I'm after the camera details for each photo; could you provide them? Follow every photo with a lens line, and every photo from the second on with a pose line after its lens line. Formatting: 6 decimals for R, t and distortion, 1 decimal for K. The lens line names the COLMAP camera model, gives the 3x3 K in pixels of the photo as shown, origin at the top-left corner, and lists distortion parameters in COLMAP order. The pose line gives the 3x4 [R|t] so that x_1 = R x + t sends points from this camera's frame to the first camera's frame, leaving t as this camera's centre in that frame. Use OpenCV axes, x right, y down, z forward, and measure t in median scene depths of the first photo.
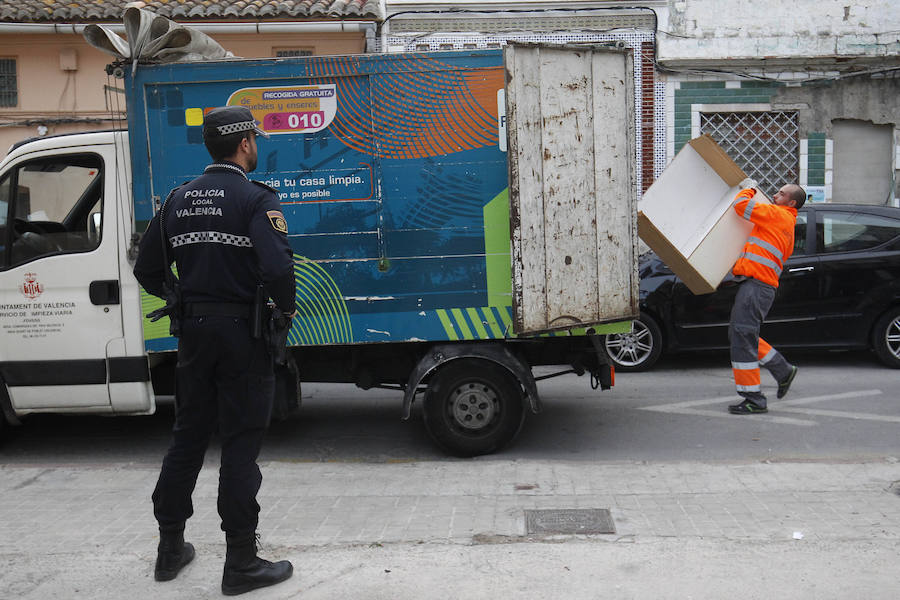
lens RADIAL K [[976.9, 0, 495.3], [0, 976.9, 270.0], [0, 0, 1]] dist [0.021009, -0.015687]
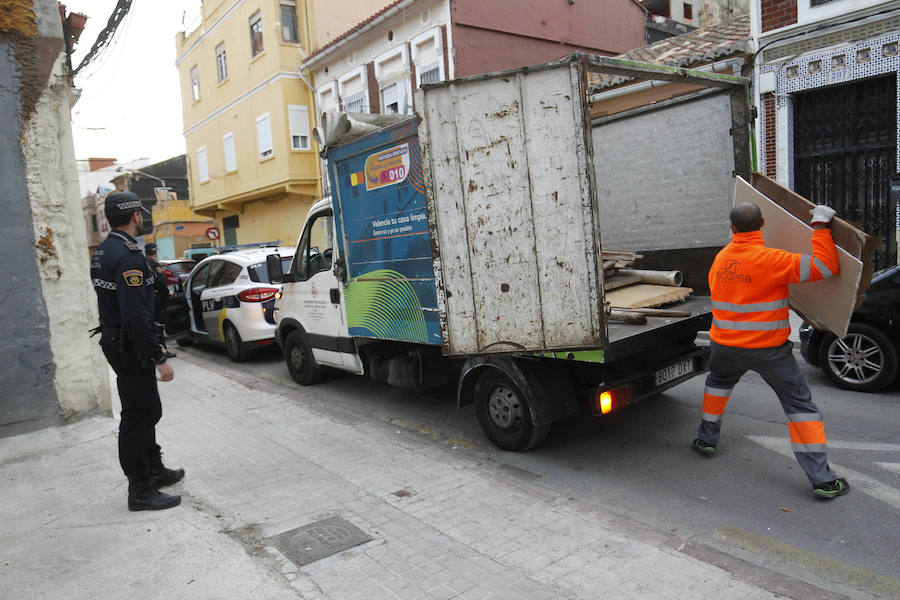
lens RADIAL K [[616.5, 0, 448.7], [0, 616.5, 308.5], [0, 0, 1]] dist [-0.020015, 0.001558]
pose [[0.637919, 0.059214, -0.767824, 0.501830], [0.012515, 0.996111, 0.087217, -0.042610], [0.770002, -0.065247, 0.634696, 0.511203]]
